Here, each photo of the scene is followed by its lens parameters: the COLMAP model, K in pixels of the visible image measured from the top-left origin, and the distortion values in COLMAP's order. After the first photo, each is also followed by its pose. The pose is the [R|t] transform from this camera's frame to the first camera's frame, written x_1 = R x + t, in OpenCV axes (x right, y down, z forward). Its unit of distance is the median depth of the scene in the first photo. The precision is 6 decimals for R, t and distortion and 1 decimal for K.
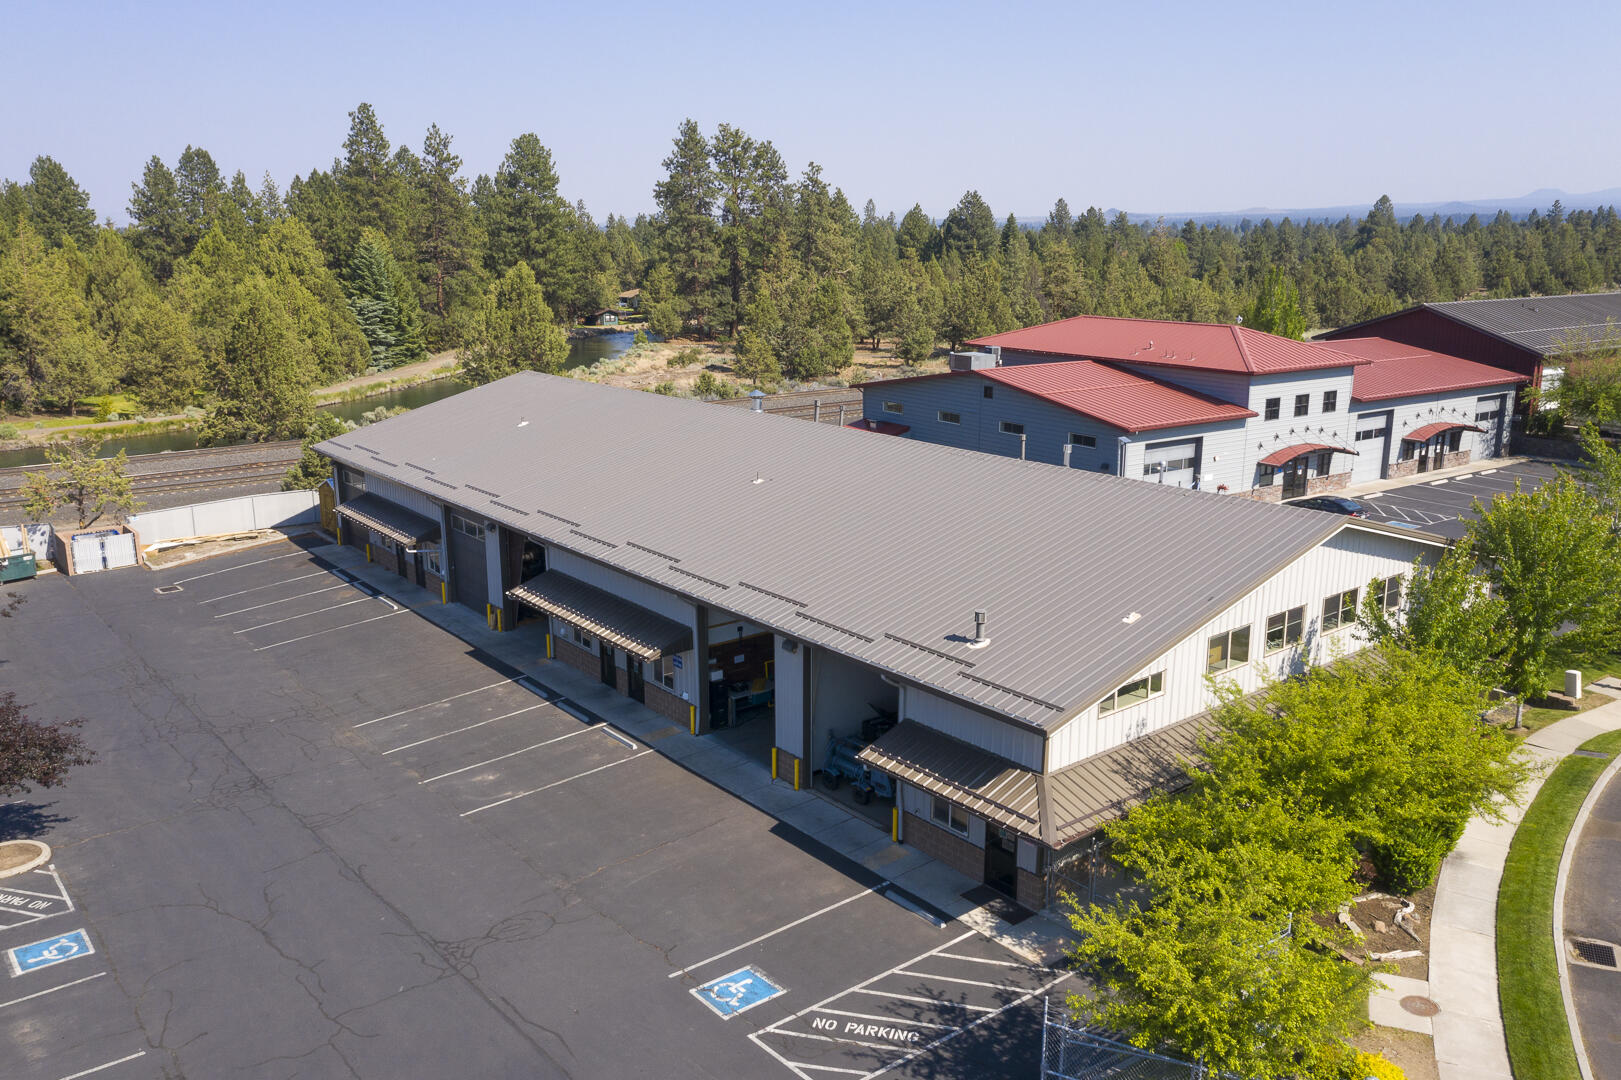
lens RADIAL K [[1274.3, 0, 811.1], [0, 1274.3, 543.1], [0, 0, 1]] dist [-0.014184, 0.008437]
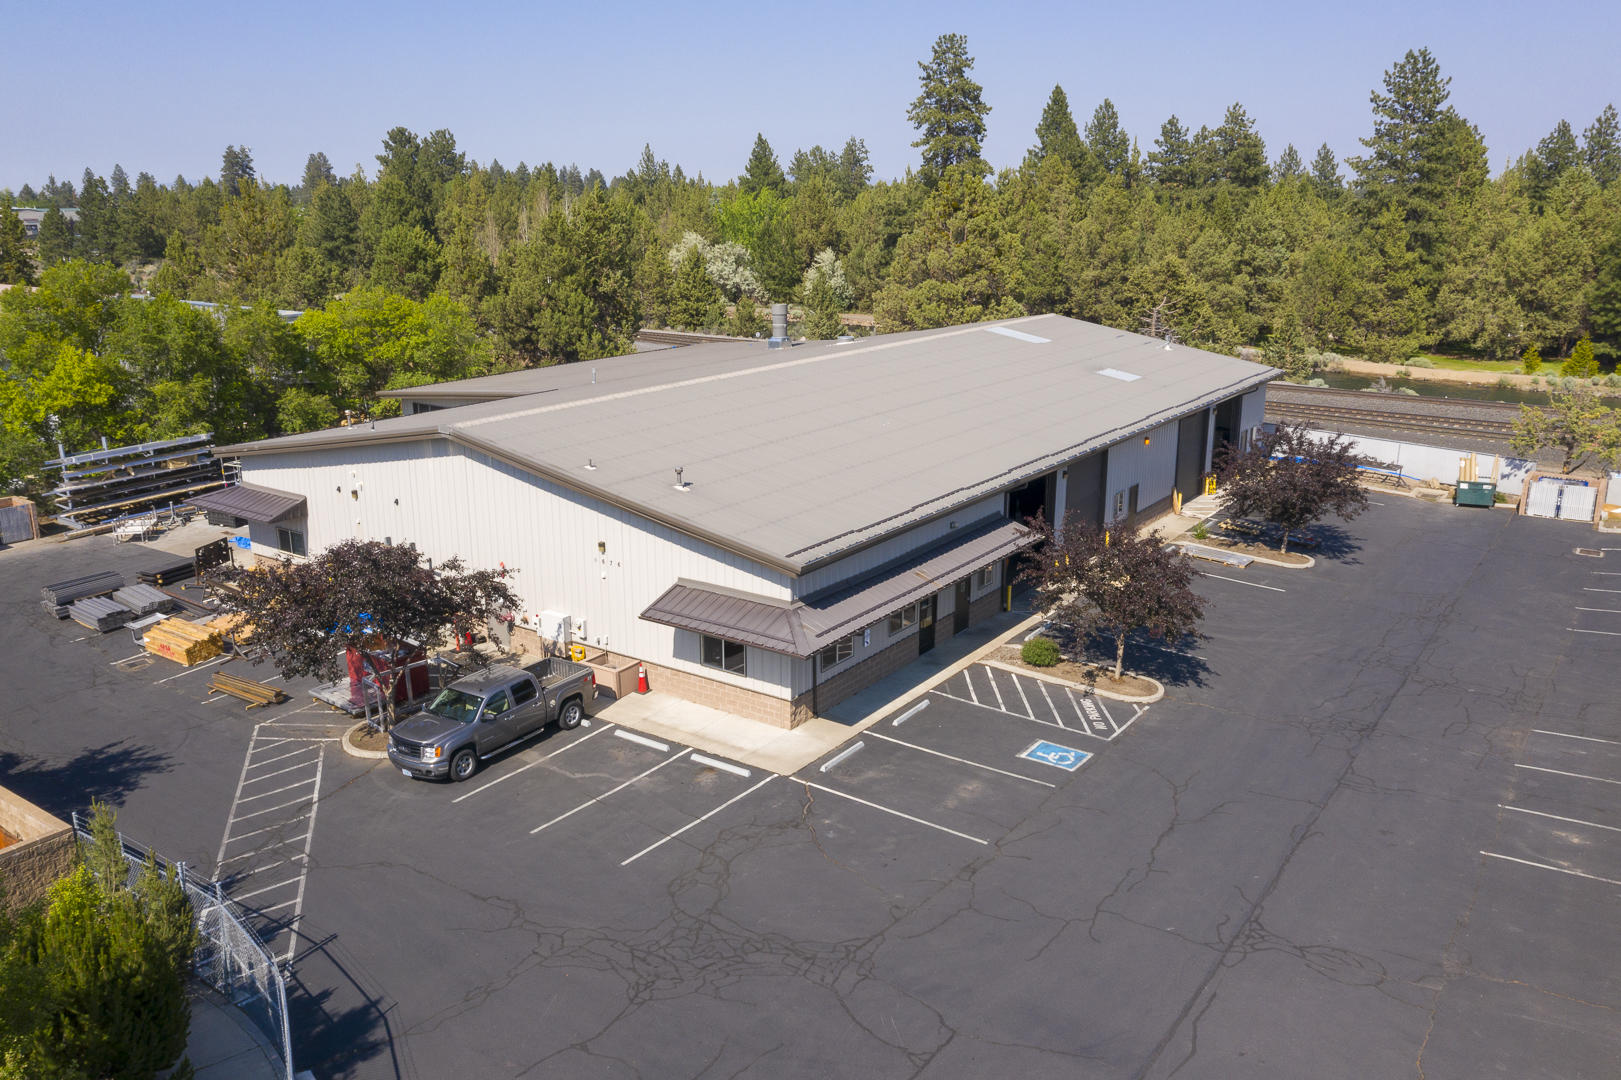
lens RADIAL K [[1274.7, 0, 812.5], [0, 1274.7, 545.3], [0, 0, 1]] dist [-0.013152, 0.010165]
pose [[0.276085, 0.258379, -0.925752, 0.158564], [-0.226477, 0.953555, 0.198597, -0.020099], [0.934069, 0.154832, 0.321779, 0.153545]]
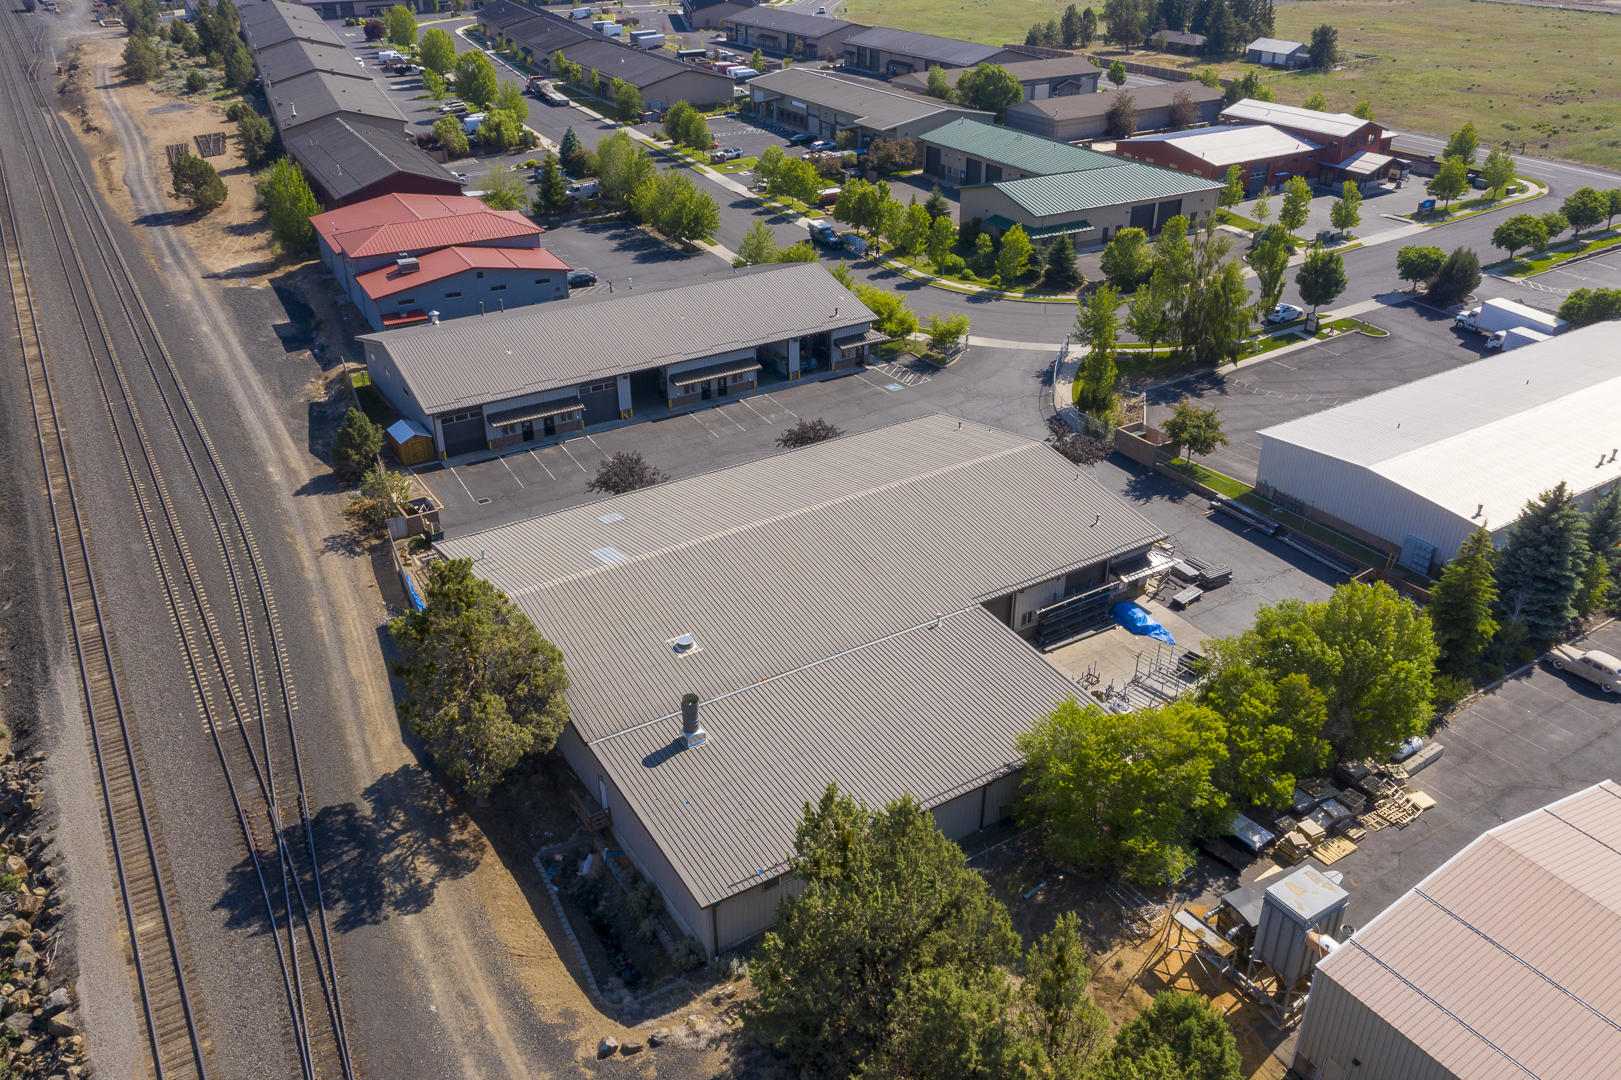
lens RADIAL K [[1274.3, 0, 811.1], [0, 1274.3, 543.1], [0, 0, 1]] dist [-0.014184, 0.008437]
pose [[0.115227, -0.473857, 0.873030, -1.761052], [0.238843, 0.866317, 0.438690, -0.510839], [-0.964197, 0.157969, 0.213001, 0.139544]]
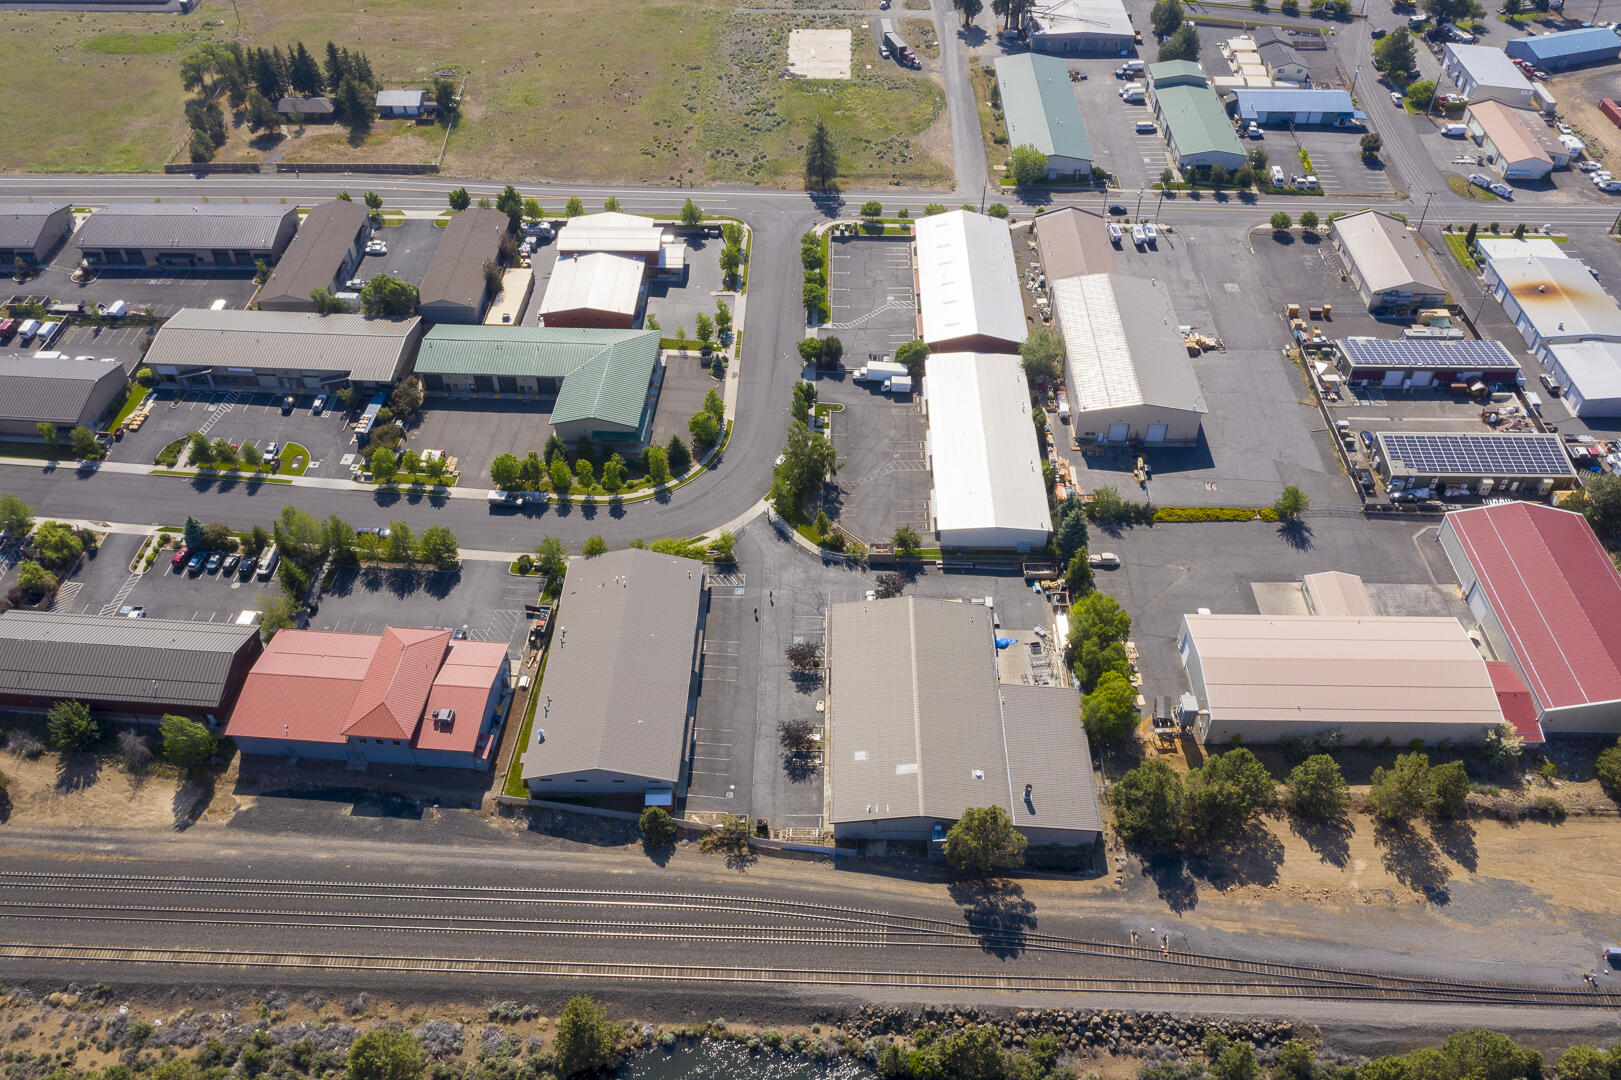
lens RADIAL K [[1266.4, 0, 810.5], [0, 1266.4, 540.0], [0, 0, 1]] dist [-0.005691, 0.005138]
pose [[-0.764950, -0.442048, 0.468450, -1.642848], [0.156522, 0.577923, 0.800941, -2.543090], [-0.624782, 0.686002, -0.372891, 1.400017]]
